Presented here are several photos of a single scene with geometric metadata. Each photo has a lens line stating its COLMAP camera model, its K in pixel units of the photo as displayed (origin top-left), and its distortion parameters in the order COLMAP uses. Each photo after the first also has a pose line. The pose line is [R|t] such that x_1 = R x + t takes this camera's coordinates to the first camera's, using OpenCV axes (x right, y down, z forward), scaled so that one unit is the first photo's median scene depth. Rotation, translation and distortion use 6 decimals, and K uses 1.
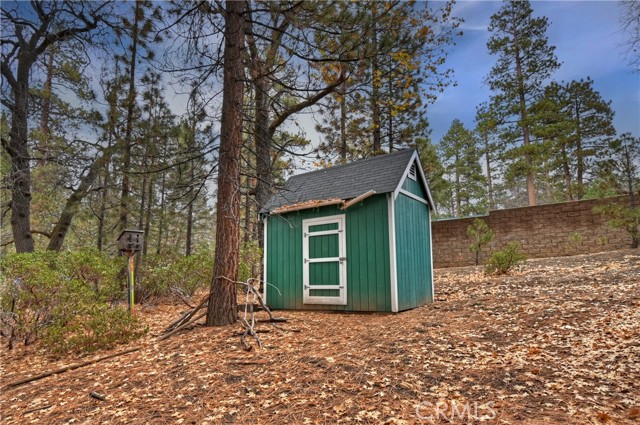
lens RADIAL K [[353.3, 0, 321.5], [0, 353.3, 225.1], [0, 0, 1]] dist [-0.001488, -0.000288]
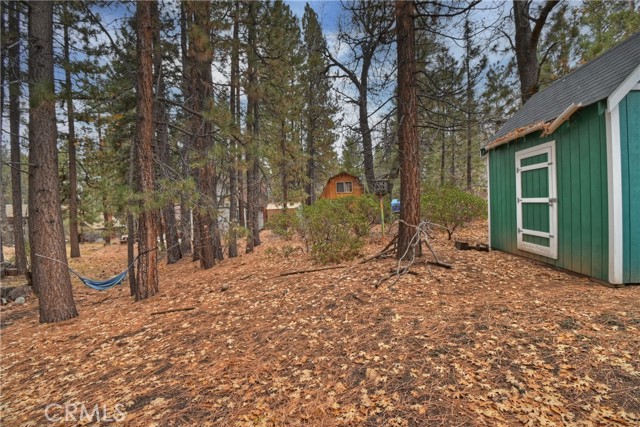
lens RADIAL K [[285.8, 0, 316.9], [0, 285.8, 208.2], [0, 0, 1]] dist [0.004138, -0.008549]
pose [[0.485063, 0.016176, -0.874330, 0.353584], [0.151355, 0.983186, 0.102159, -0.028110], [0.861282, -0.181888, 0.474459, 0.262614]]
